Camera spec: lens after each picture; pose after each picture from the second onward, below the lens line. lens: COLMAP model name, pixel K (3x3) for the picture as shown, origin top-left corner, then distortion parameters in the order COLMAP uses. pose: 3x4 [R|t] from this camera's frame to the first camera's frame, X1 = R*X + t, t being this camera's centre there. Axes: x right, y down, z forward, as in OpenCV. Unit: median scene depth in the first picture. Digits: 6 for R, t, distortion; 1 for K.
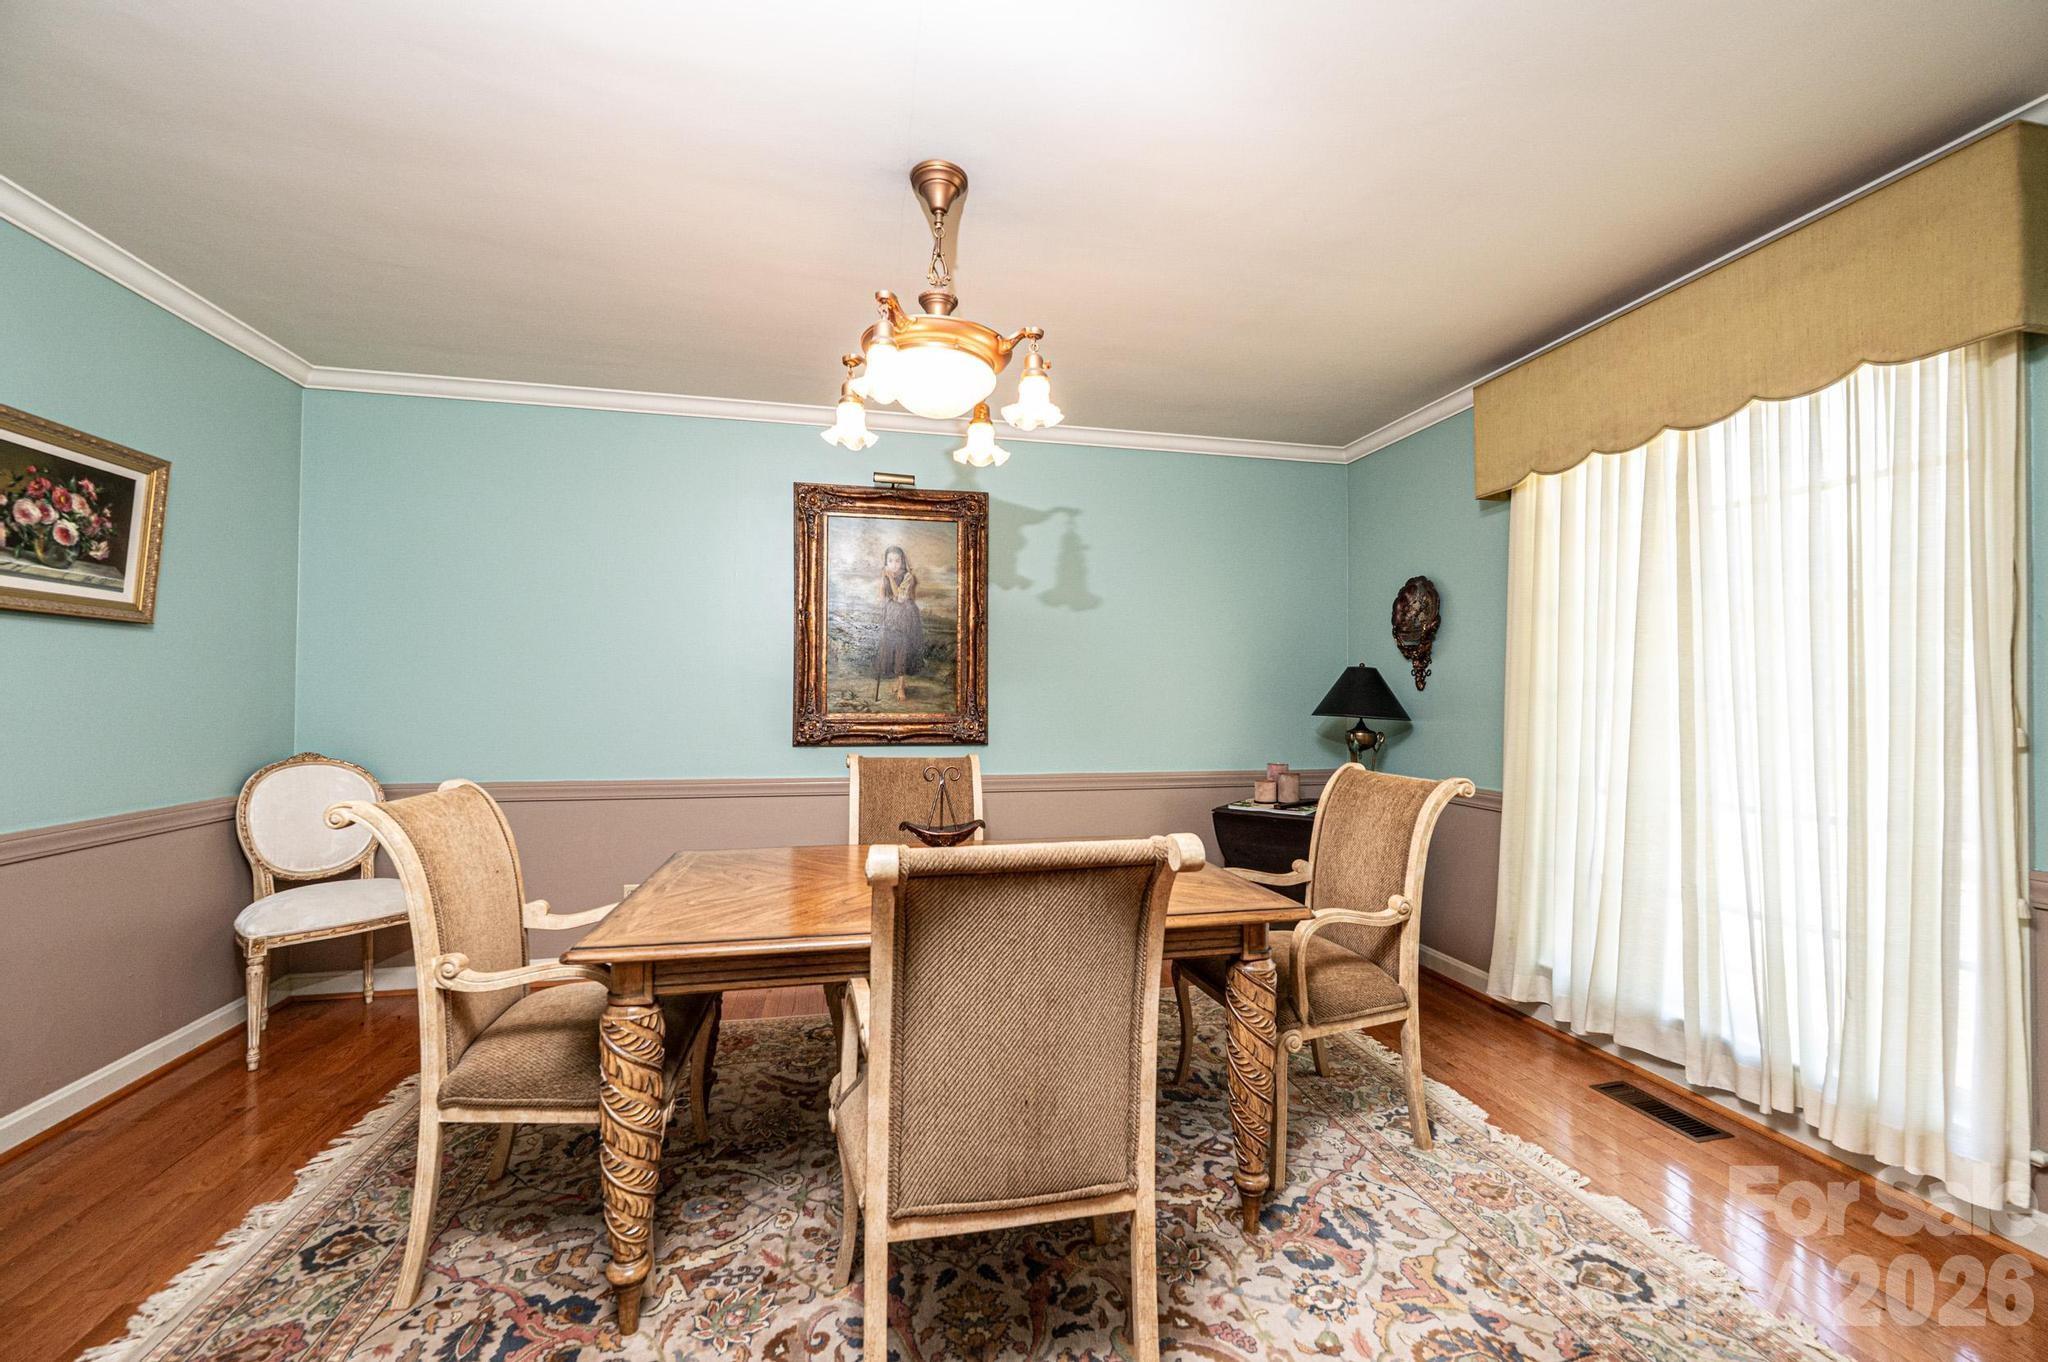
lens RADIAL K [[814.6, 0, 1025.1], [0, 814.6, 685.7], [0, 0, 1]] dist [-0.001982, 0.000346]
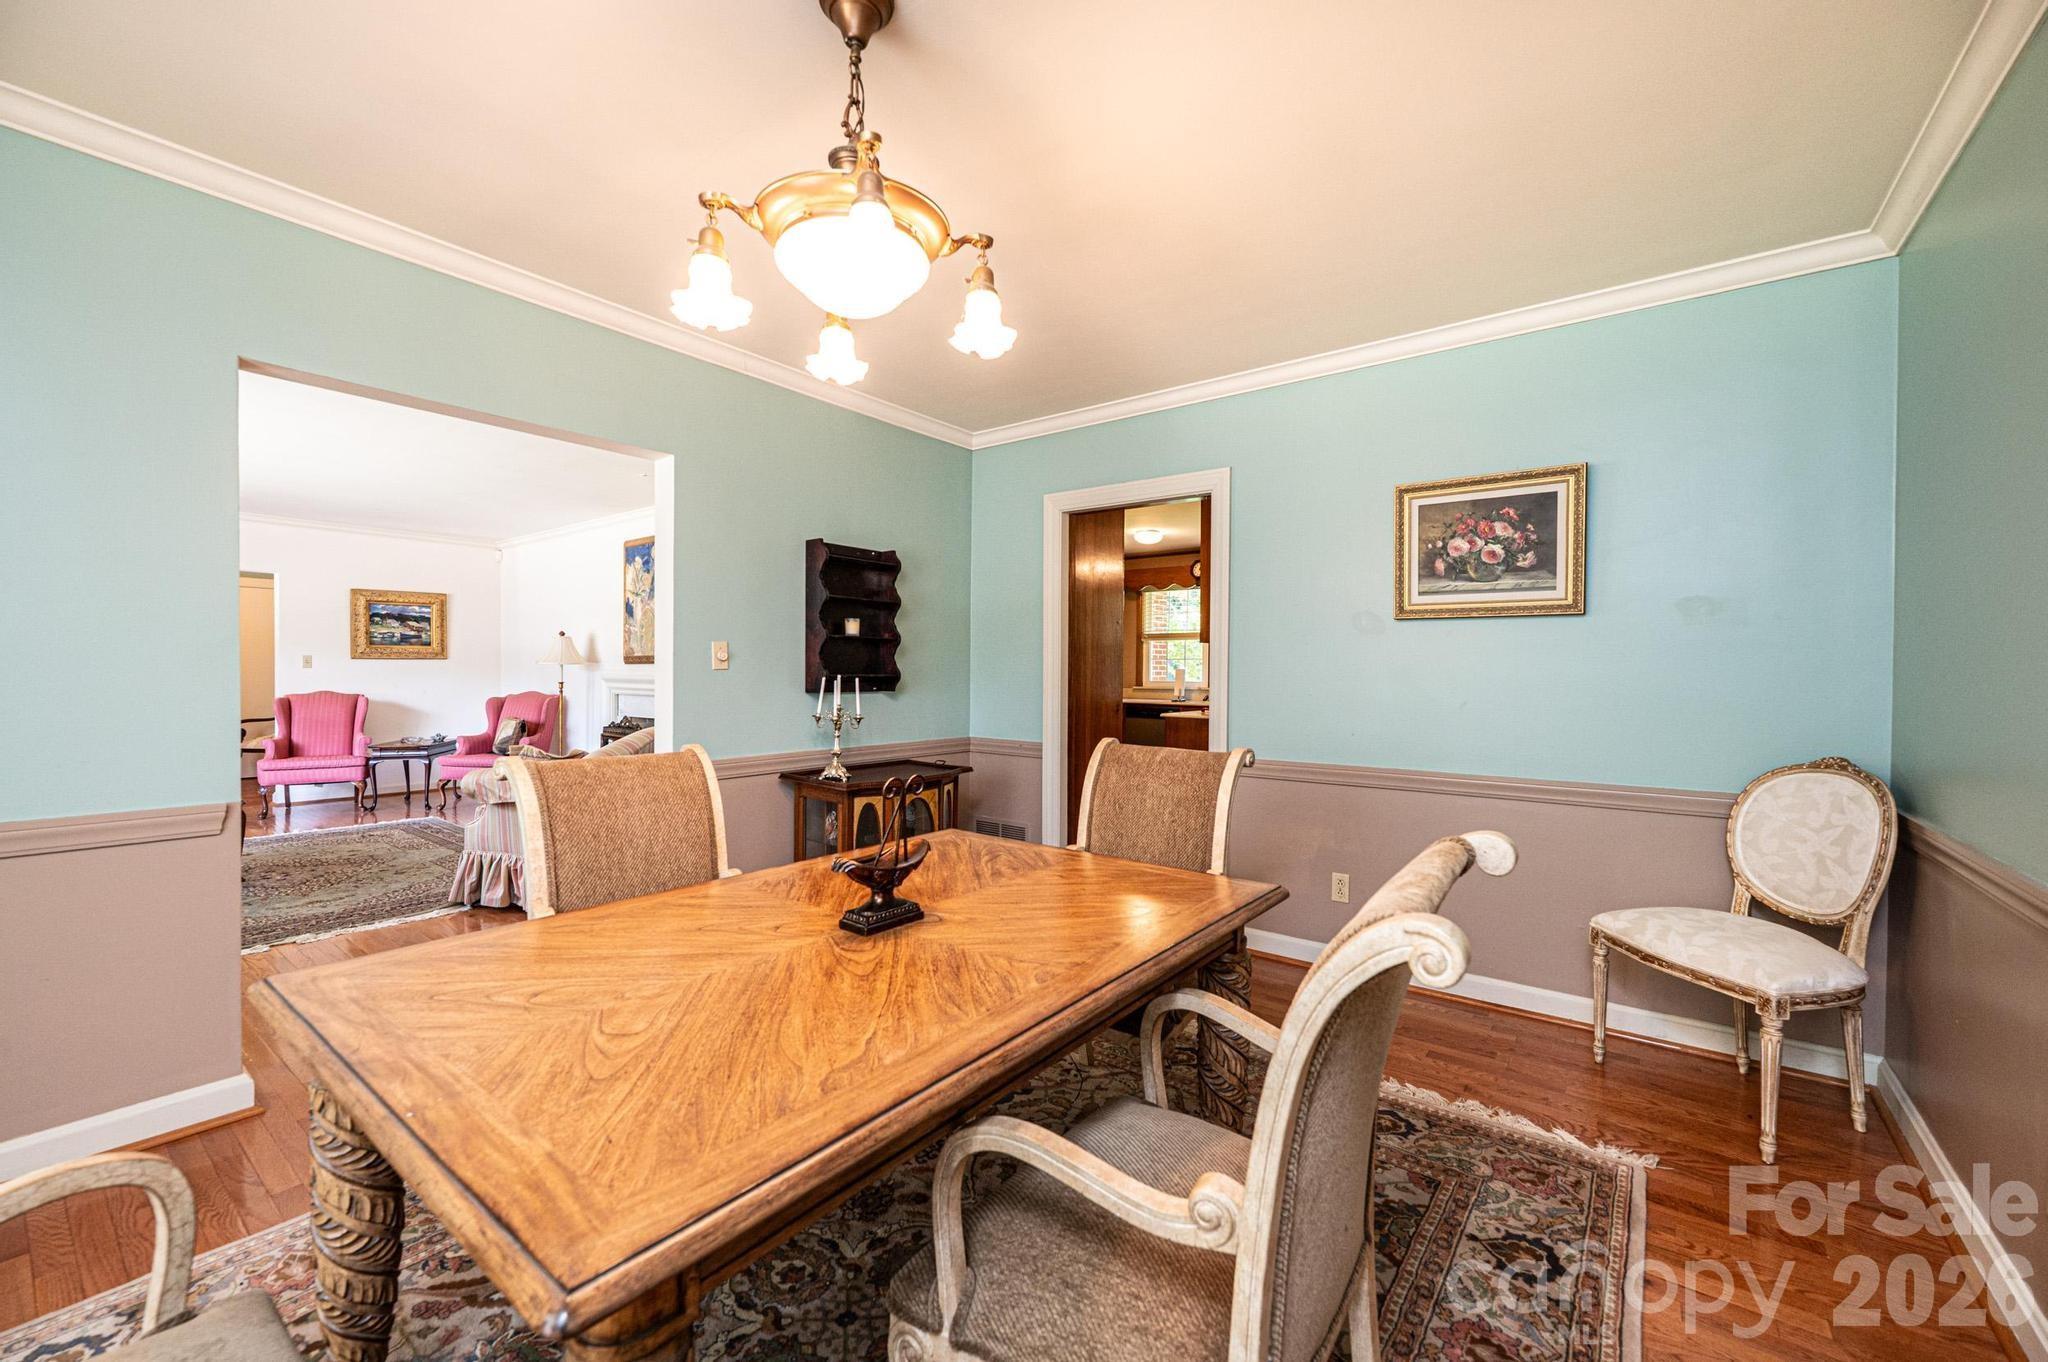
lens RADIAL K [[814.6, 0, 1019.5], [0, 814.6, 687.2], [0, 0, 1]] dist [-0.001982, 0.000346]
pose [[-0.760601, -0.000111, -0.649219, 0.242336], [-0.002973, 0.999990, 0.003312, 0.024071], [0.649213, 0.004449, -0.760594, 1.463649]]
